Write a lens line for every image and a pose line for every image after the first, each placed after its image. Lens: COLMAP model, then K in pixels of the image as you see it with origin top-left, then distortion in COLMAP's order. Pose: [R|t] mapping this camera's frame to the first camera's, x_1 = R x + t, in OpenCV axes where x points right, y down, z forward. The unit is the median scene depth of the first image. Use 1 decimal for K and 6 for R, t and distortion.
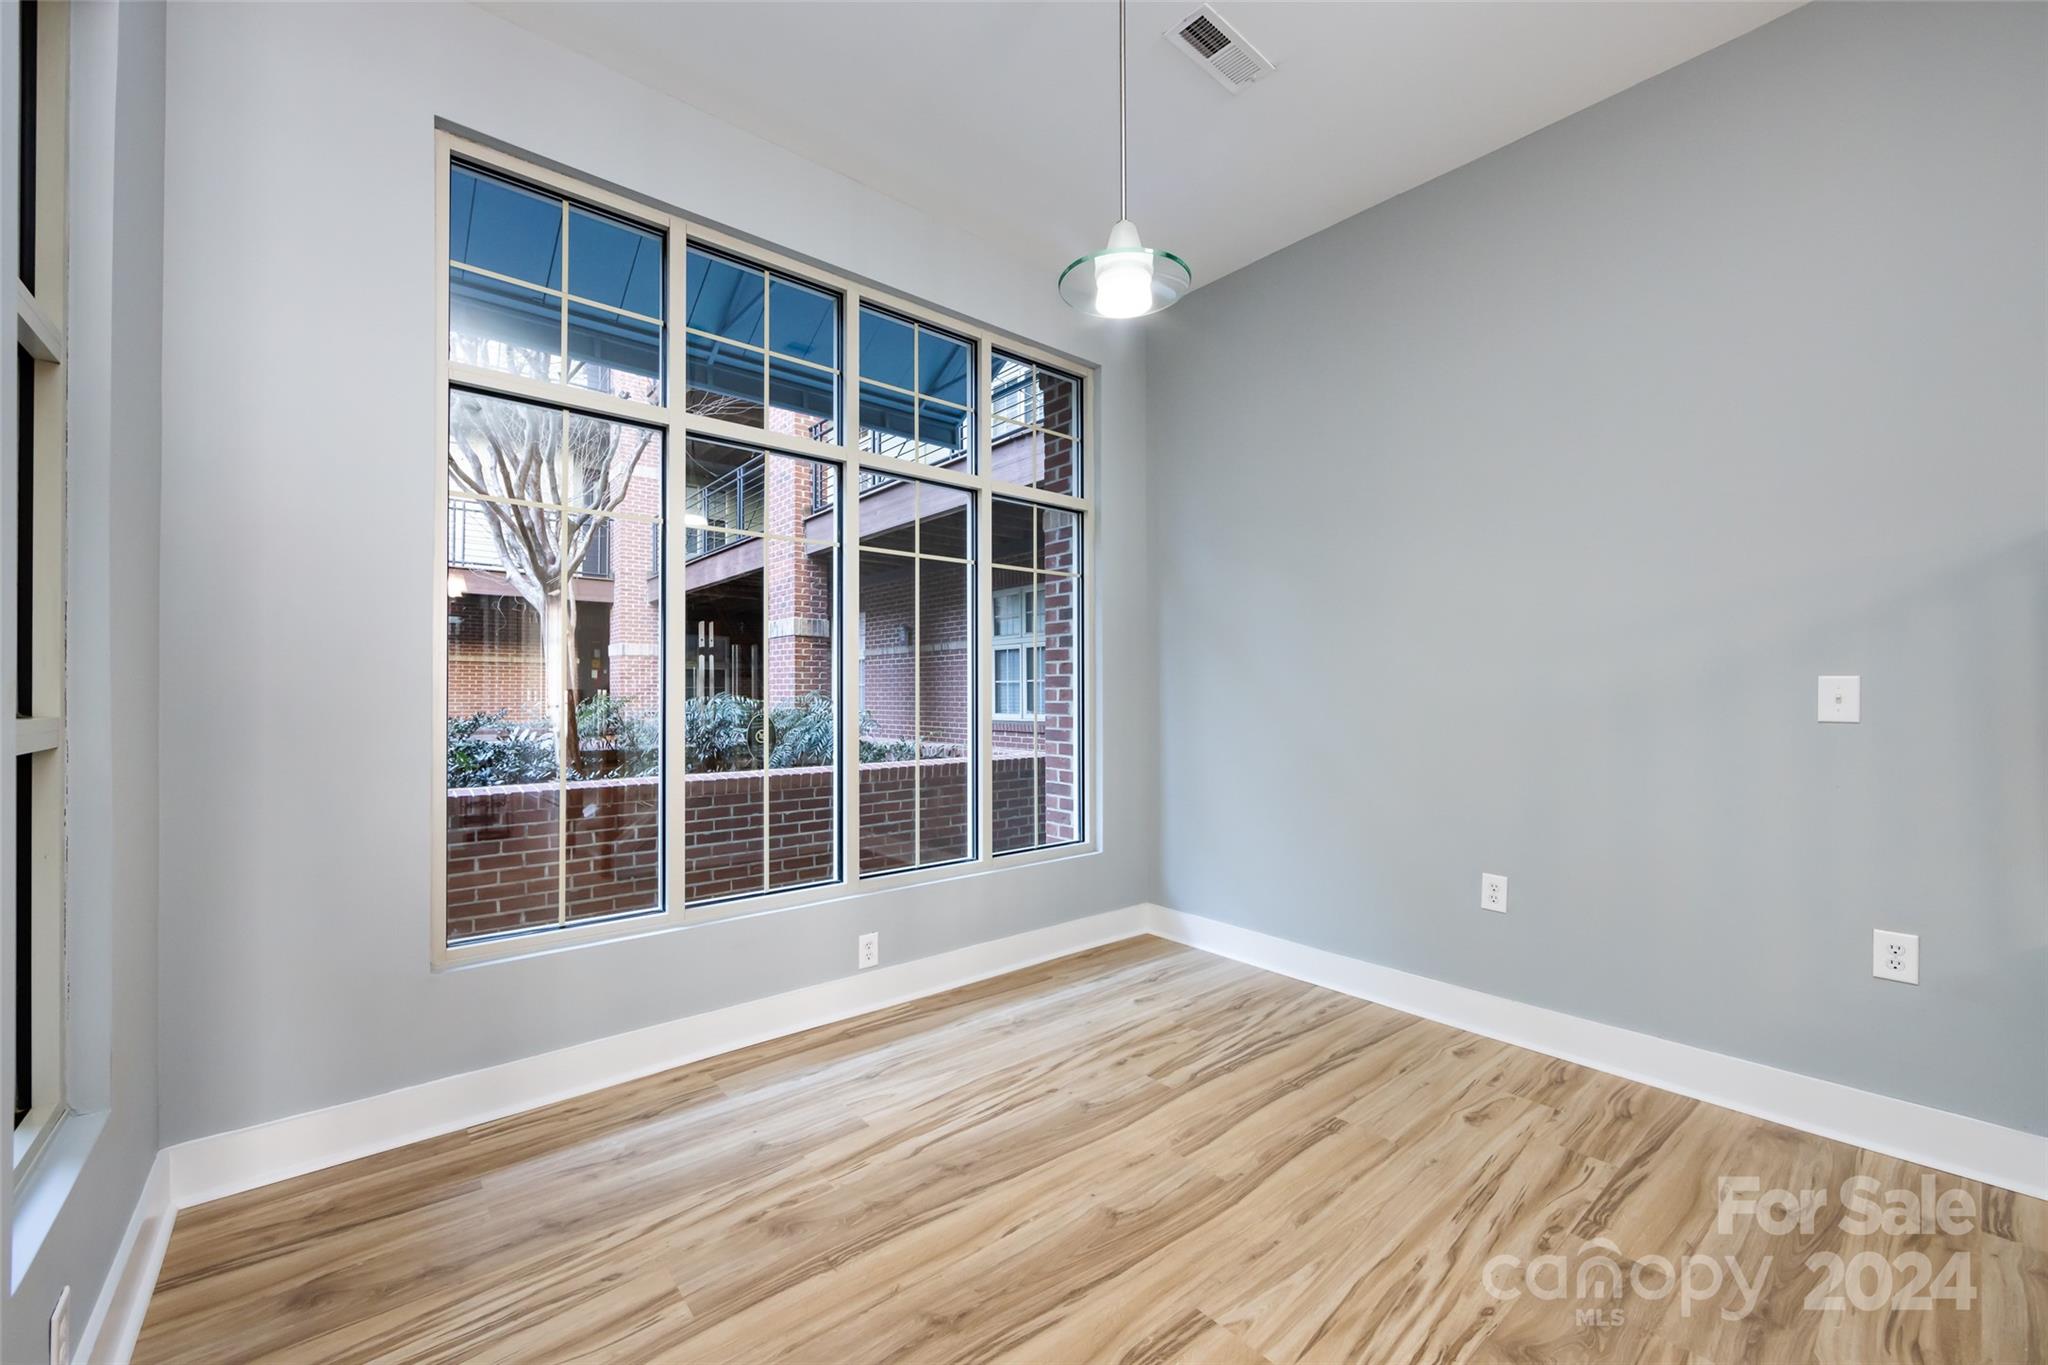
lens RADIAL K [[807.2, 0, 1025.2], [0, 807.2, 692.5], [0, 0, 1]] dist [-0.002026, 0.000153]
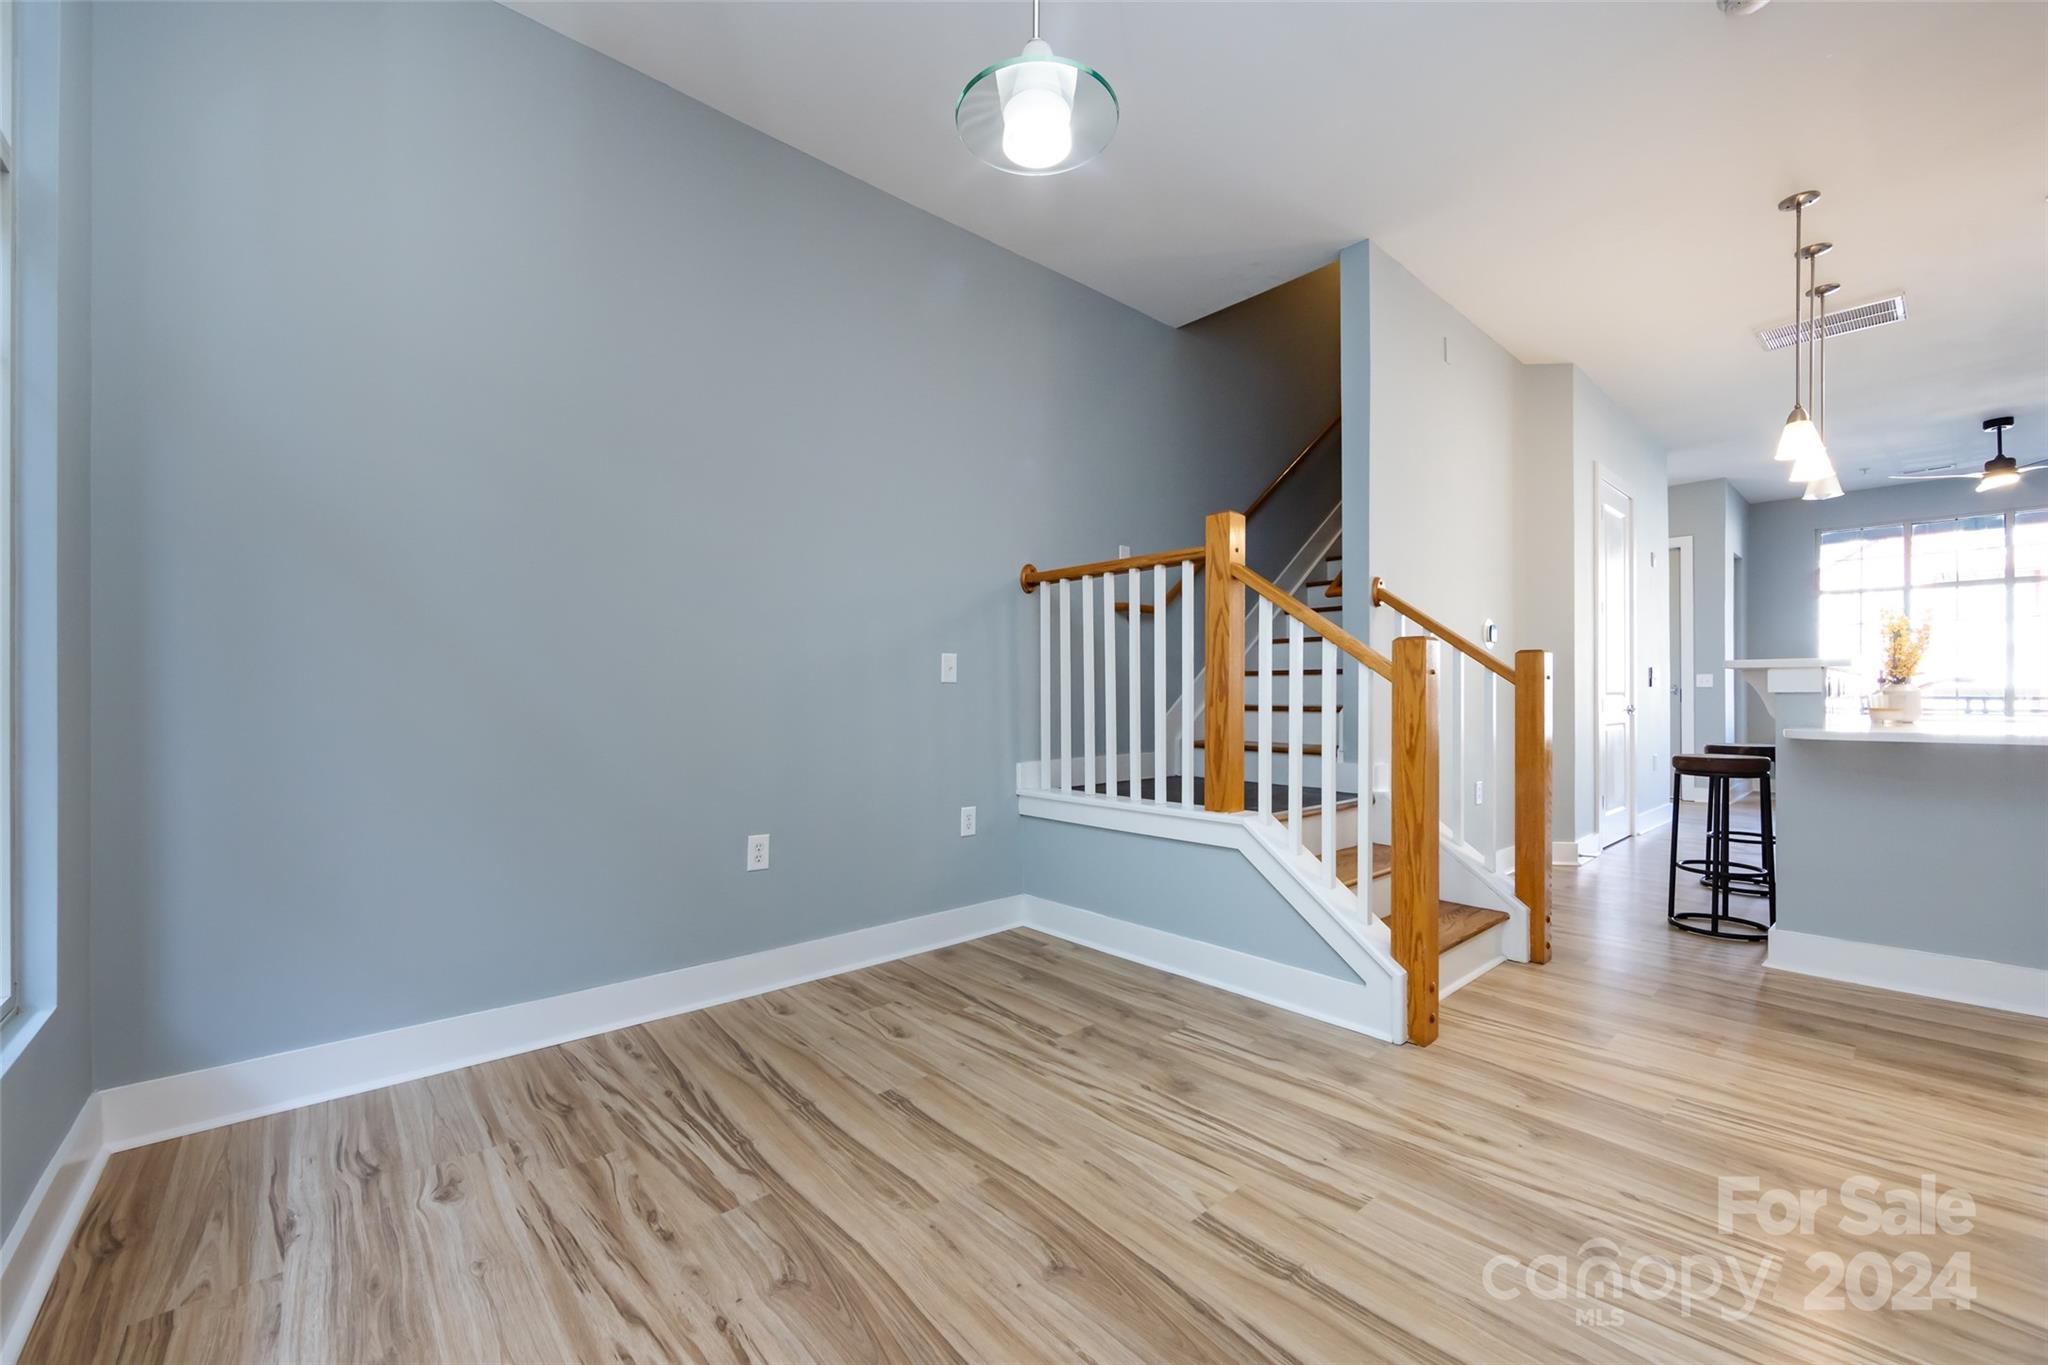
lens RADIAL K [[807.2, 0, 1023.2], [0, 807.2, 698.6], [0, 0, 1]] dist [-0.002026, 0.000153]
pose [[-0.025222, -0.002488, 0.999679, -0.548835], [-0.002349, 0.999994, 0.002429, 0.059650], [-0.999679, -0.002287, -0.025227, 0.834310]]
